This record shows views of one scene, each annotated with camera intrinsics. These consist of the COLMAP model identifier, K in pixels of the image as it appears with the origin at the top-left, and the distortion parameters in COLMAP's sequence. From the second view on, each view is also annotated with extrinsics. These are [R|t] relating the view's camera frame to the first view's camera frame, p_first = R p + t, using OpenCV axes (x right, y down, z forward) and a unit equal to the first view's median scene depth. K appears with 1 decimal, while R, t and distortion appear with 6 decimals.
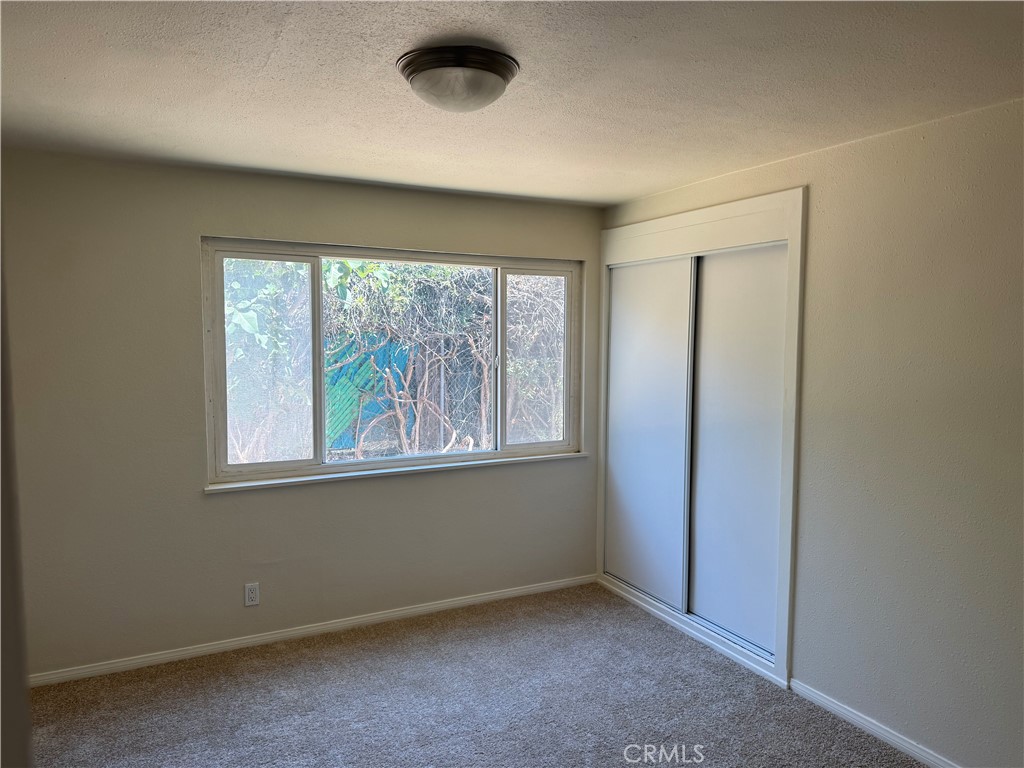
lens RADIAL K [[714.4, 0, 512.0], [0, 714.4, 384.0], [0, 0, 1]] dist [0.095346, -0.139790]
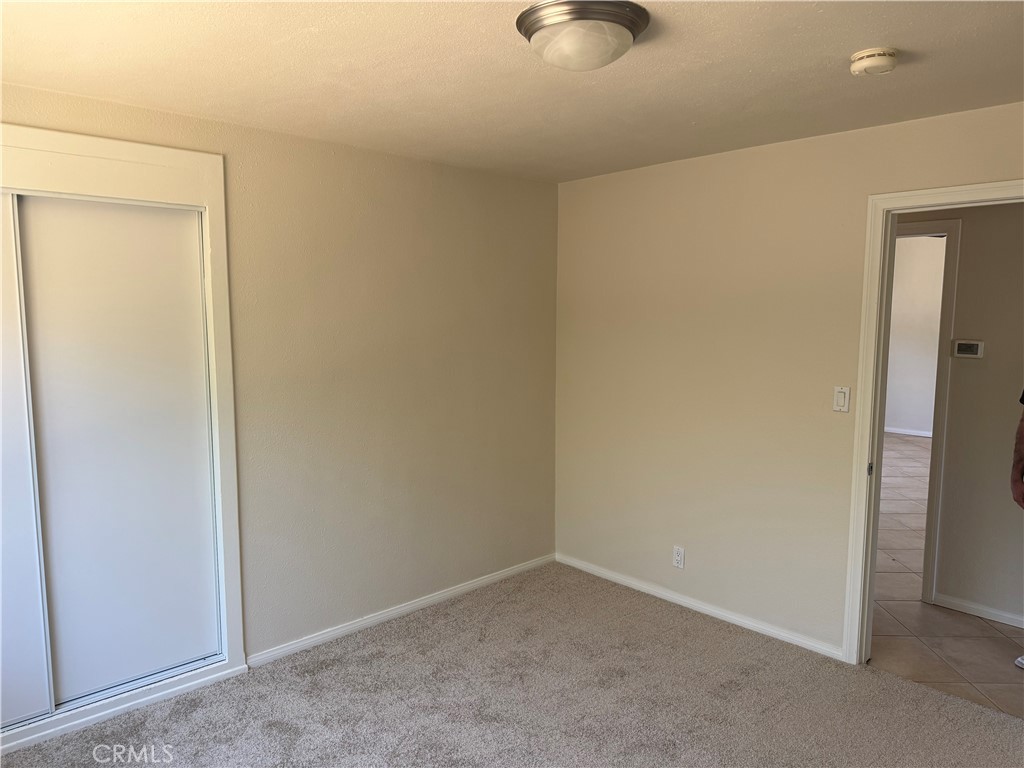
lens RADIAL K [[714.4, 0, 512.0], [0, 714.4, 384.0], [0, 0, 1]] dist [0.095346, -0.139790]
pose [[-0.279272, -0.107315, 0.954196, -0.269547], [0.065152, 0.989327, 0.130334, -0.030534], [-0.957999, 0.098567, -0.269300, 0.382129]]
